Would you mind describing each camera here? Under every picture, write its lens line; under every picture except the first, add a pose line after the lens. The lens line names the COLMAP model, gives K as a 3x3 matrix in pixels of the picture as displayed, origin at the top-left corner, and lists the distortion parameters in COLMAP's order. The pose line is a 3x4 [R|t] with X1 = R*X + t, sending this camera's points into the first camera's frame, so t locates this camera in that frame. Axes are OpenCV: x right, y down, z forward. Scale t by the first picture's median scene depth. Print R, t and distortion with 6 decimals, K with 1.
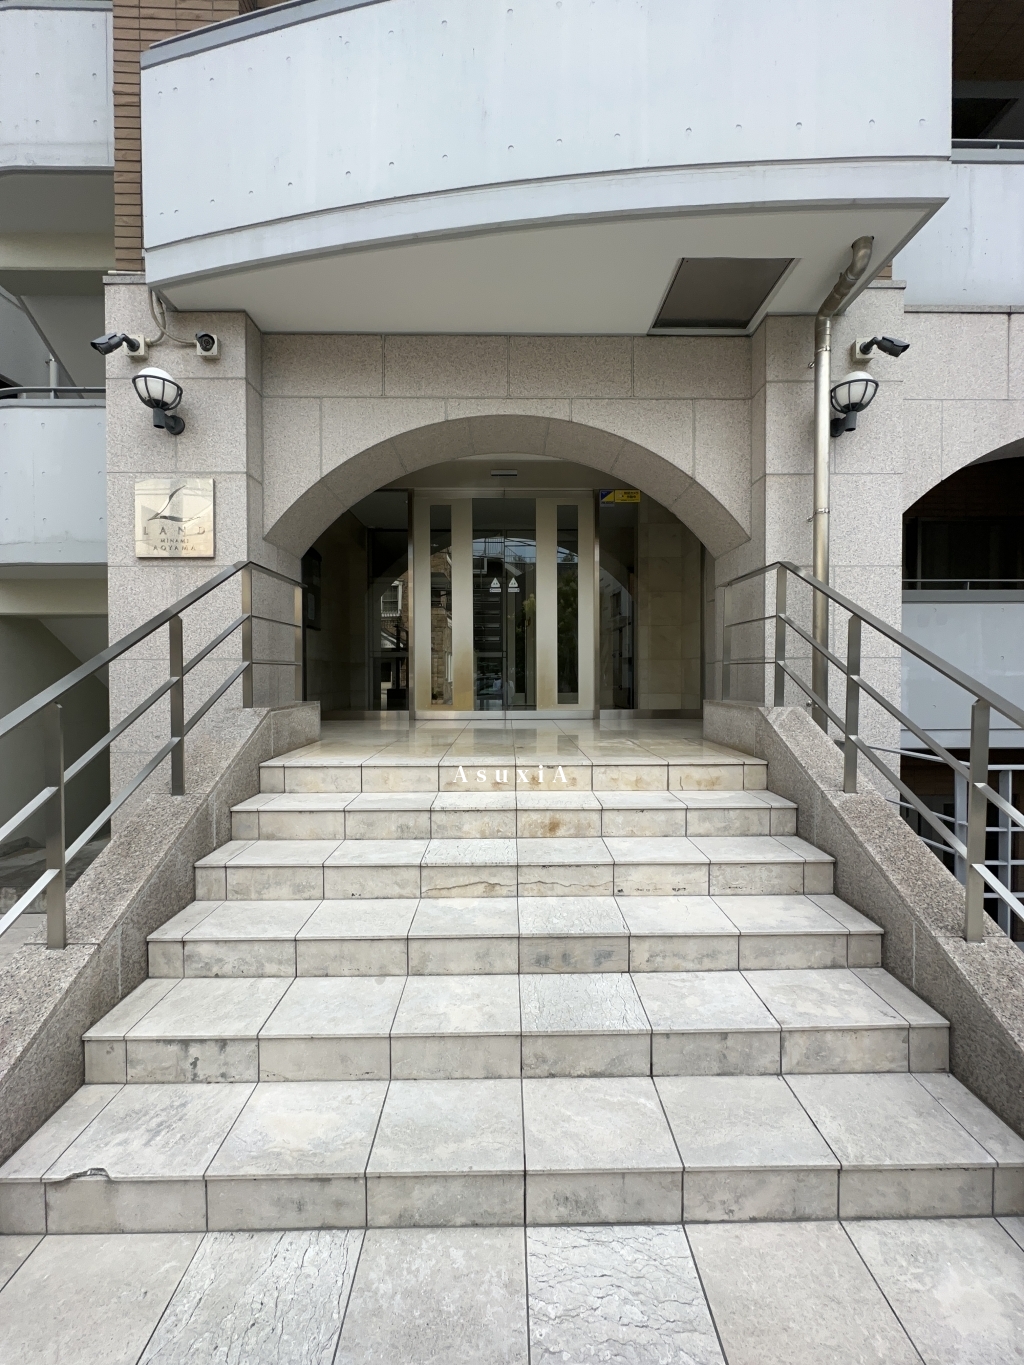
lens RADIAL K [[544.7, 0, 514.5], [0, 544.7, 684.2], [0, 0, 1]] dist [-0.002104, 0.000427]
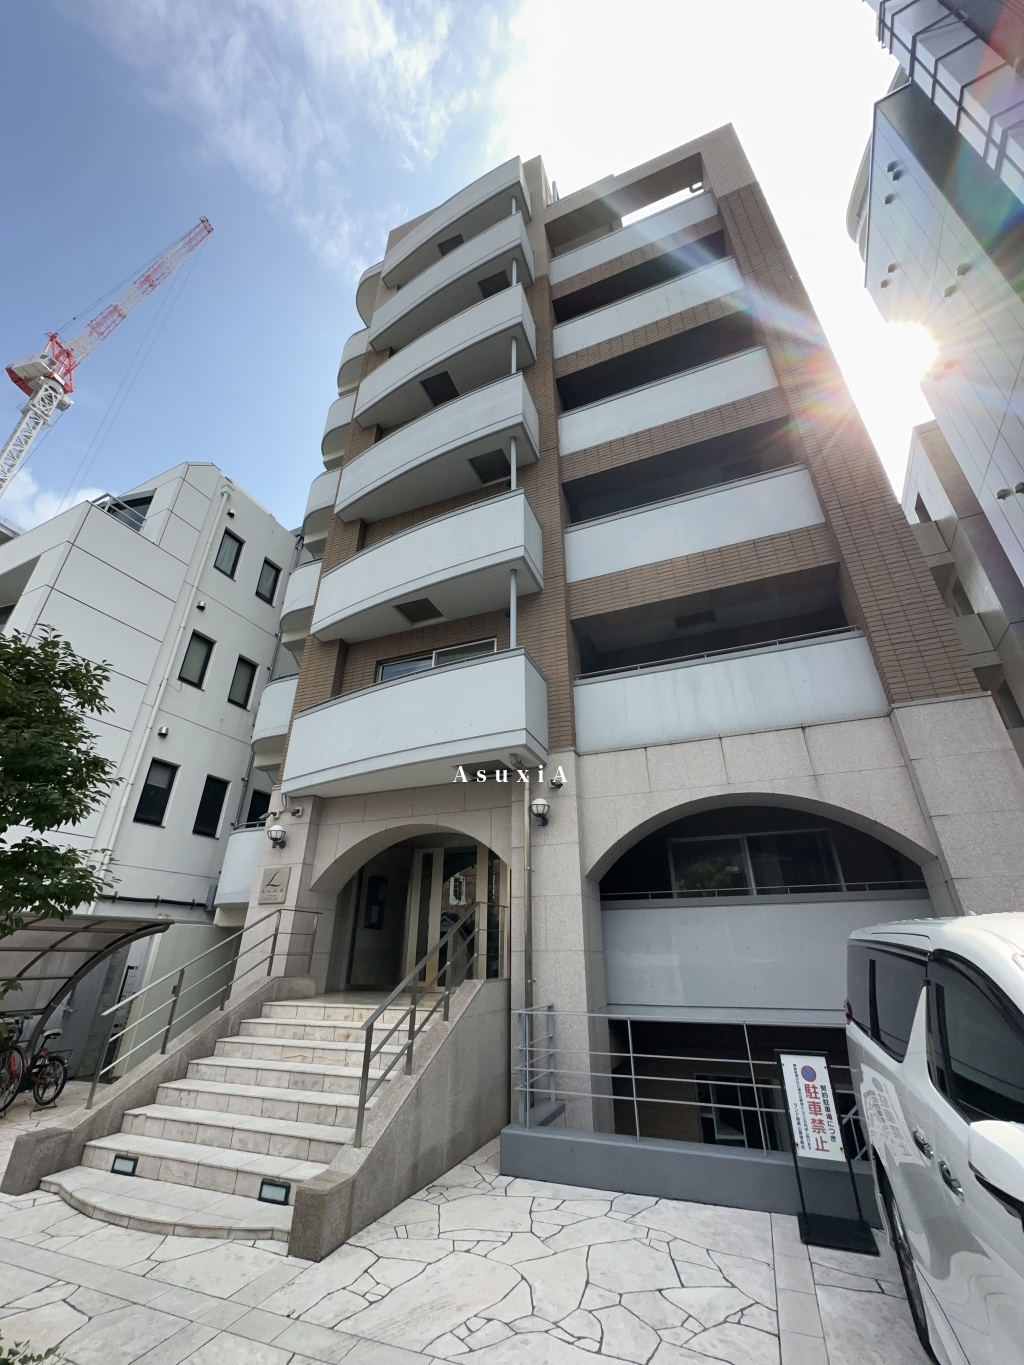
lens RADIAL K [[544.7, 0, 513.6], [0, 544.7, 685.1], [0, 0, 1]] dist [-0.002104, 0.000427]
pose [[0.923491, -0.170073, -0.343860, 1.291785], [-0.008813, 0.886713, -0.462236, 0.004962], [0.383519, 0.429901, 0.817373, -0.899395]]
